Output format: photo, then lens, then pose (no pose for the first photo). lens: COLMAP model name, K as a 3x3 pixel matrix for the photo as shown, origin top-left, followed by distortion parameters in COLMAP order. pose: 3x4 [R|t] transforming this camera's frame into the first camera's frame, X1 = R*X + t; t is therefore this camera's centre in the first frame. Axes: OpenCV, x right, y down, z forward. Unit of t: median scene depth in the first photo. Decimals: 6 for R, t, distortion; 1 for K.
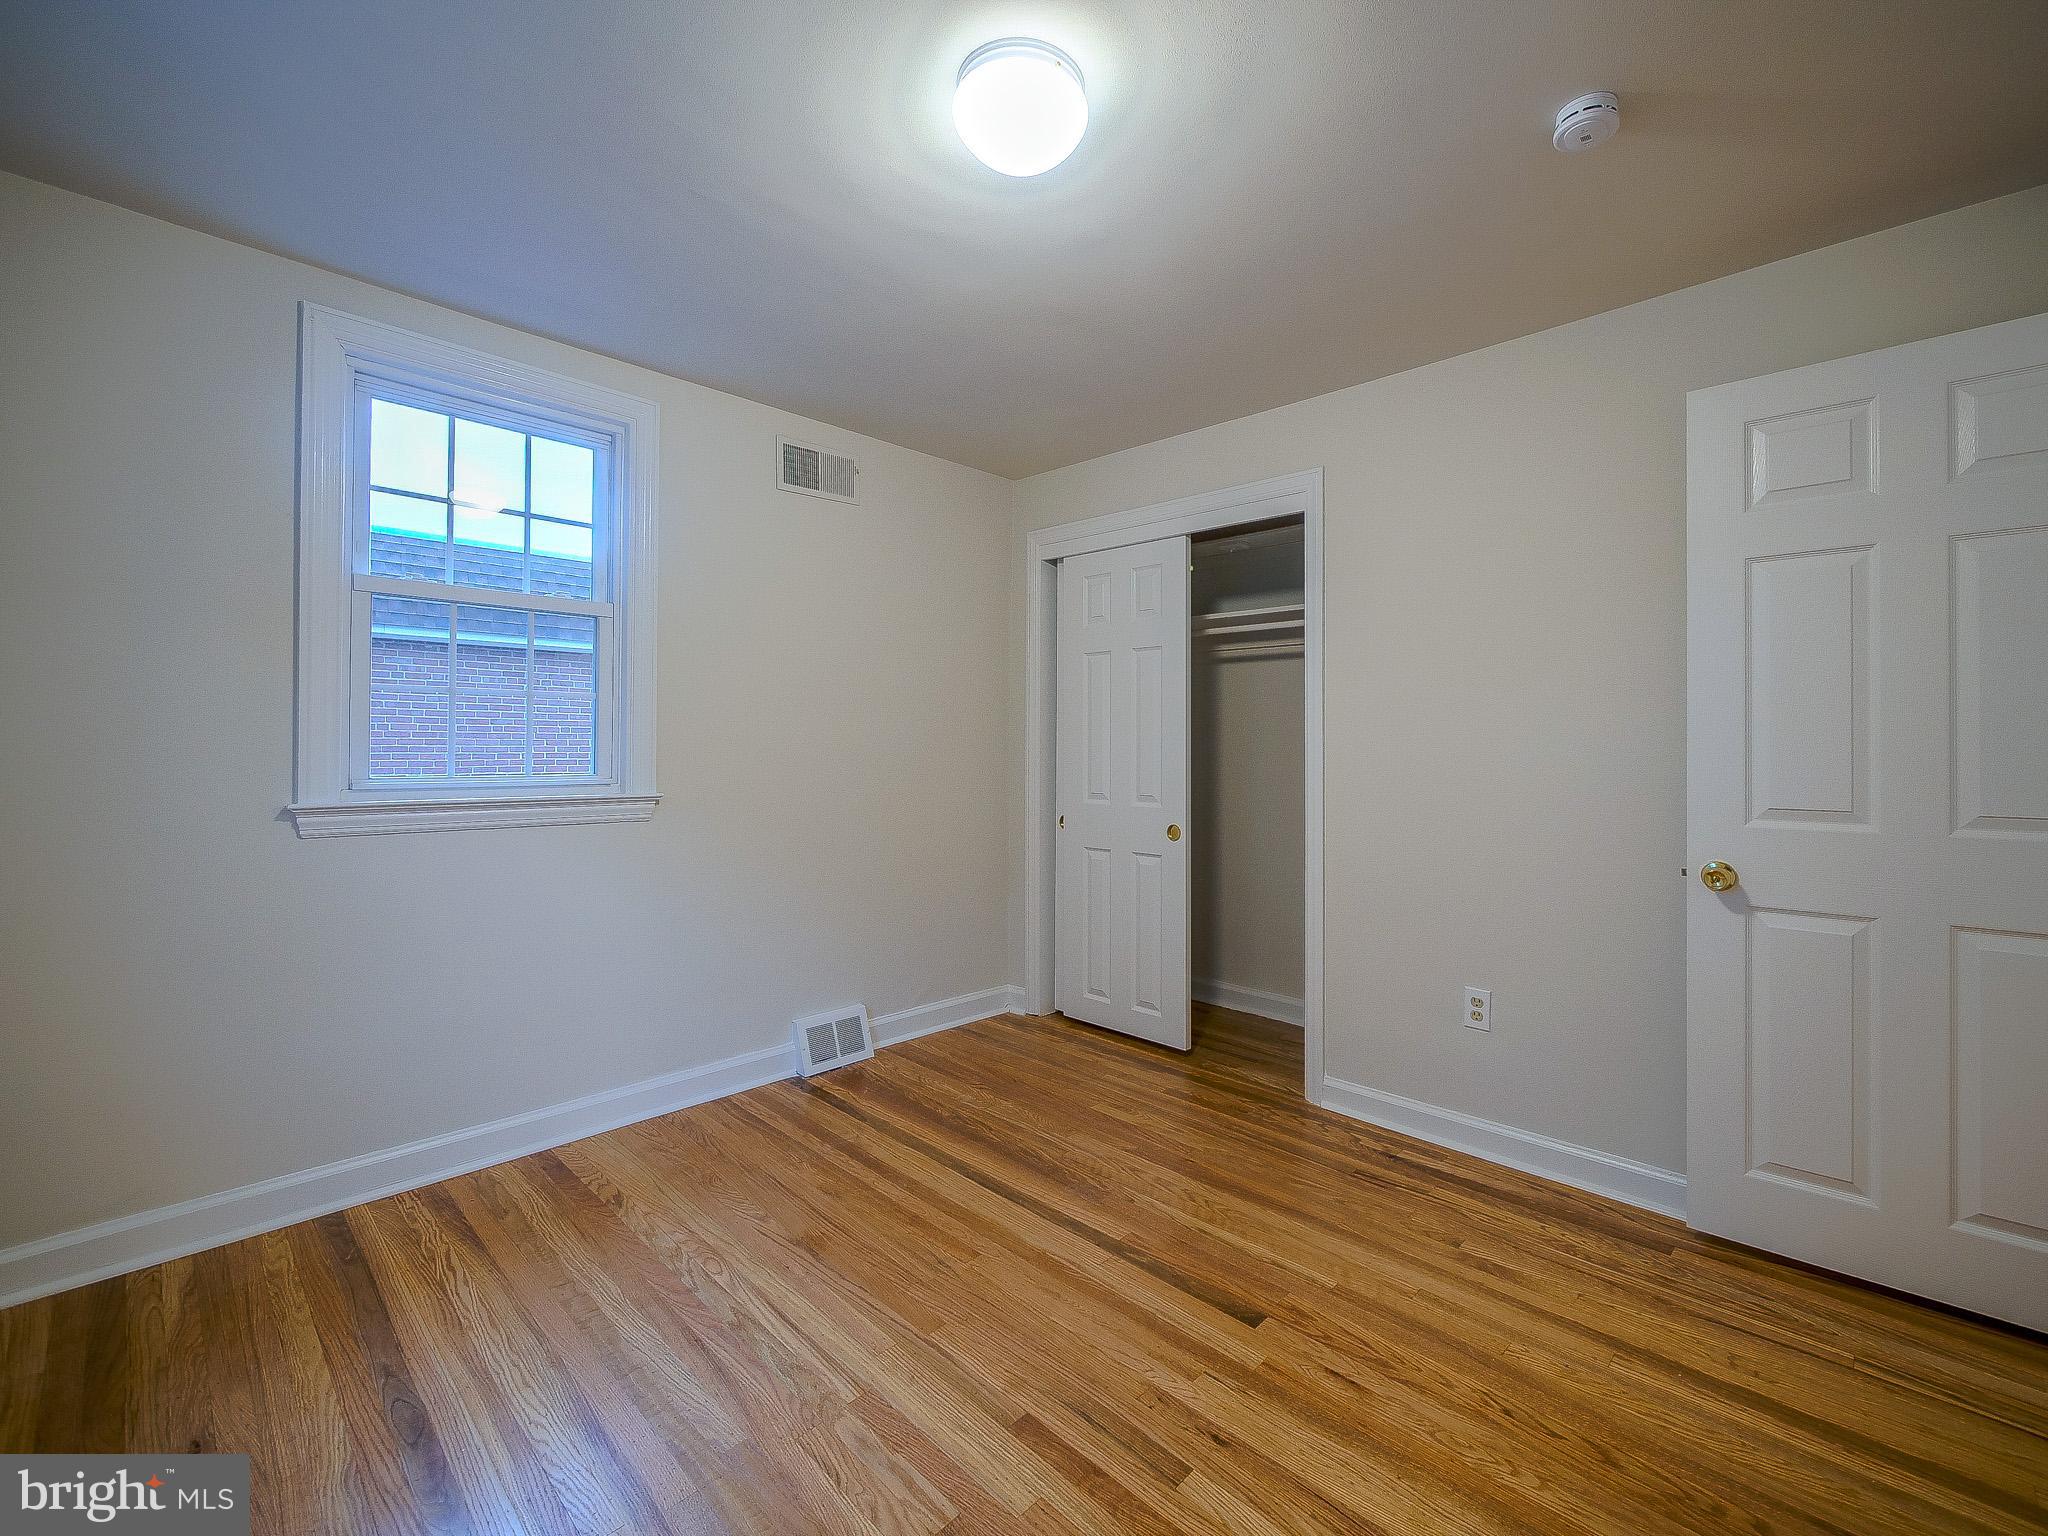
lens RADIAL K [[870.2, 0, 1041.4], [0, 870.2, 757.2], [0, 0, 1]] dist [-0.003089, -0.000073]
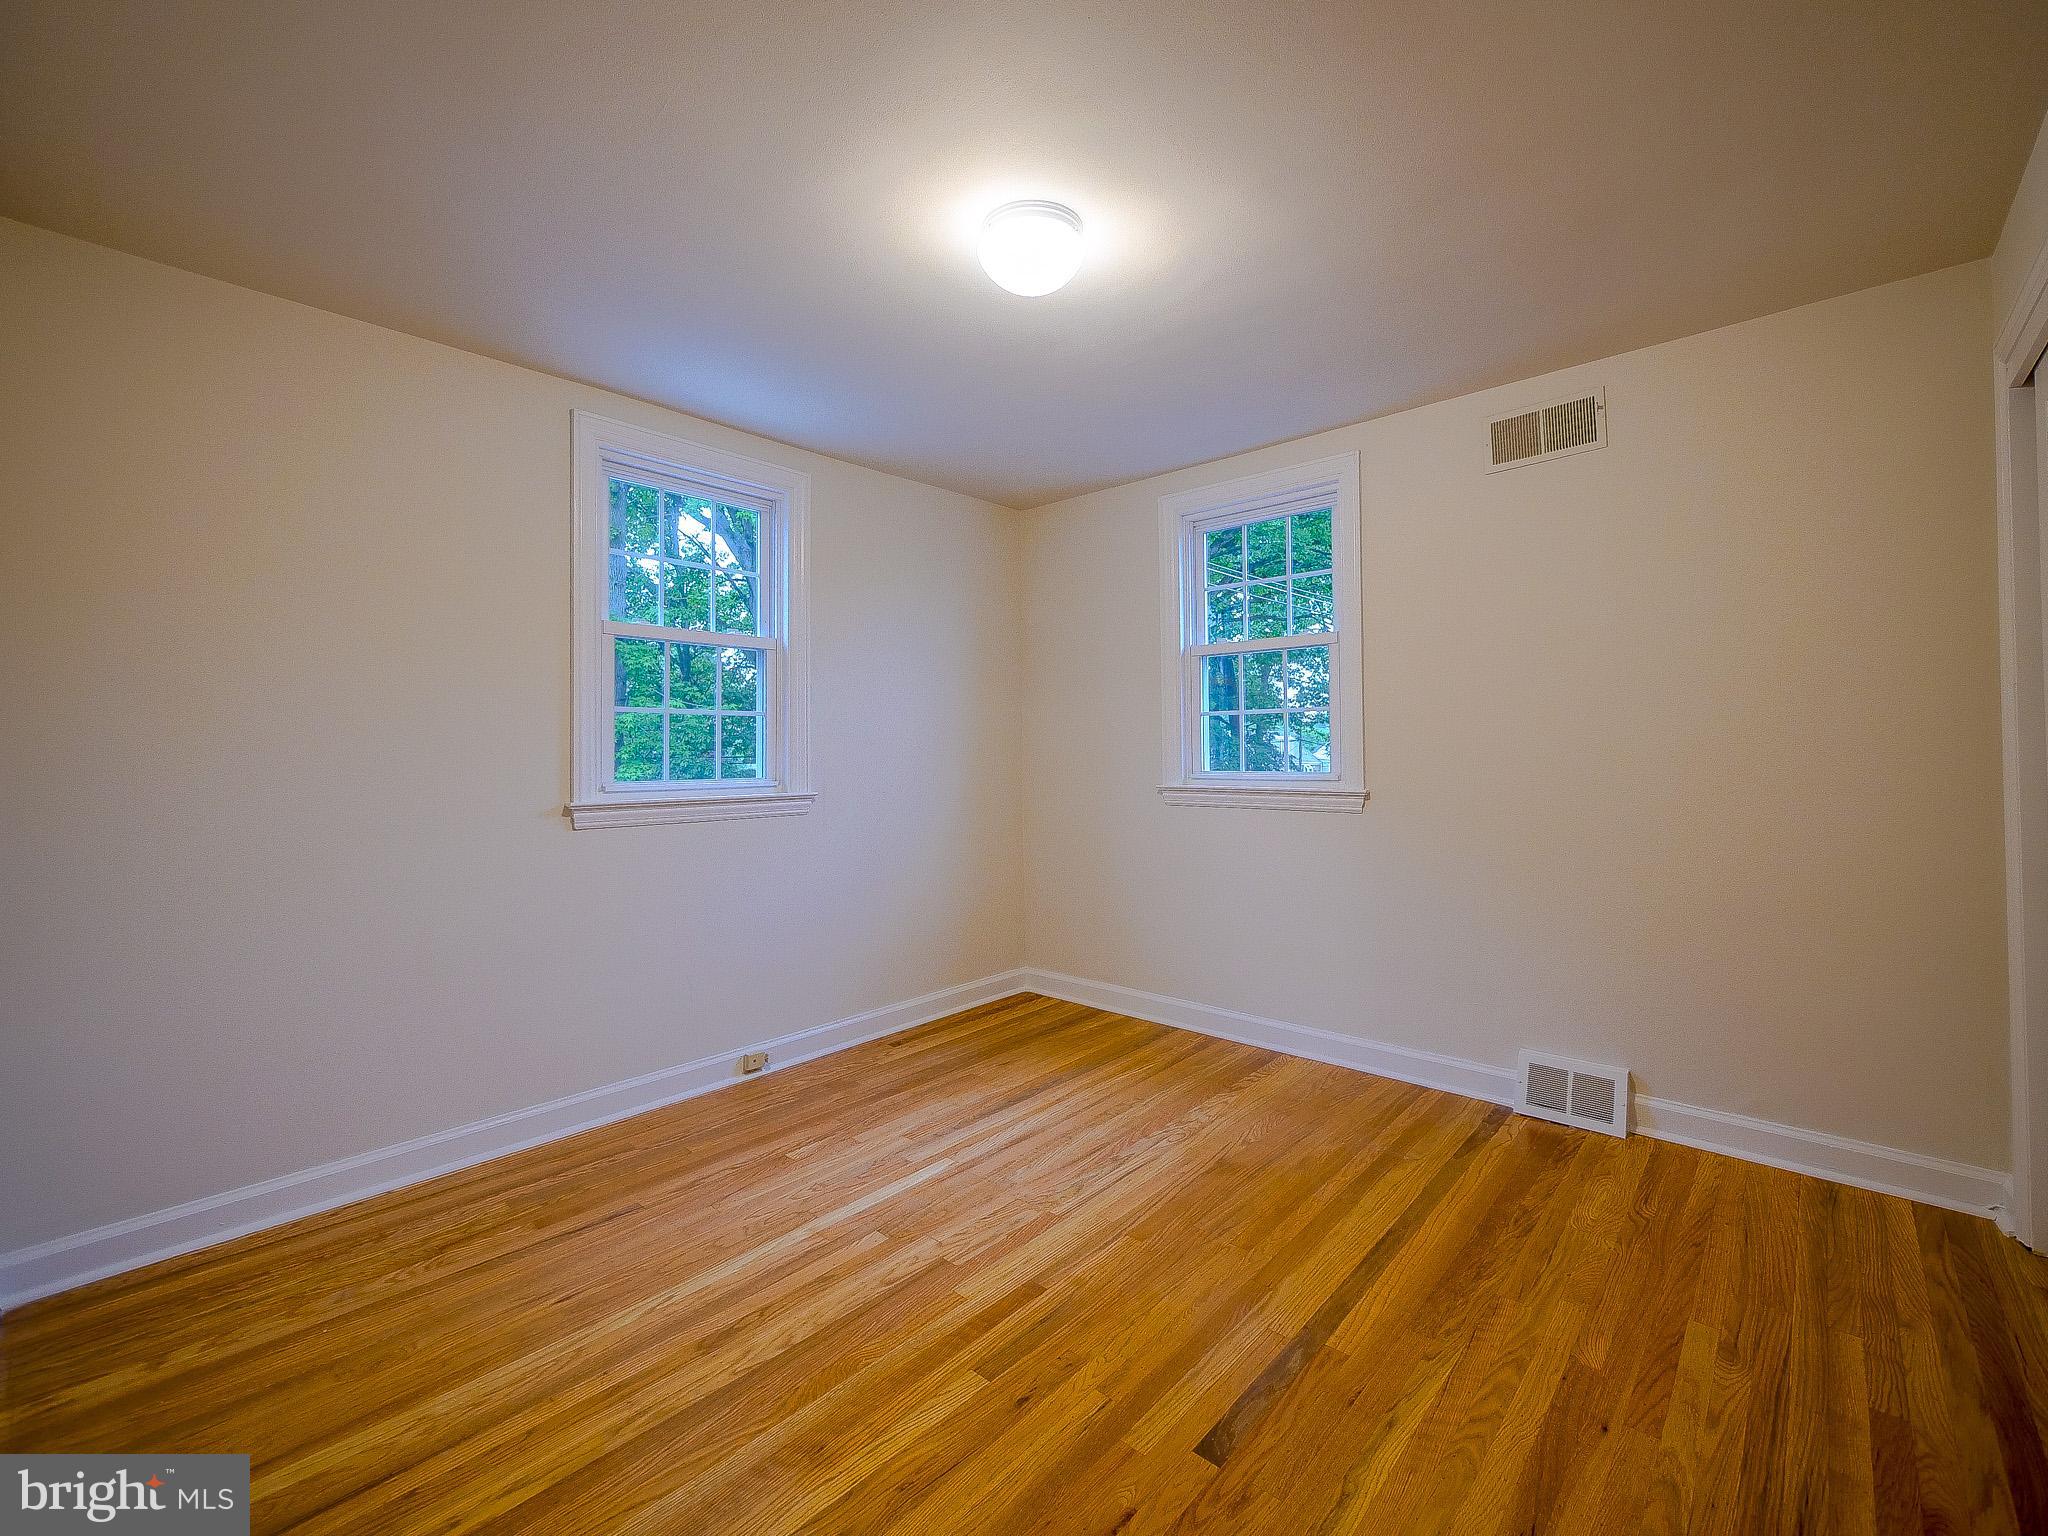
lens RADIAL K [[870.2, 0, 1041.2], [0, 870.2, 756.5], [0, 0, 1]] dist [-0.003089, -0.000073]
pose [[0.040075, 0.001380, -0.999196, 0.871475], [0.001585, 0.999998, 0.001444, -0.005697], [0.999195, -0.001642, 0.040073, 0.672177]]
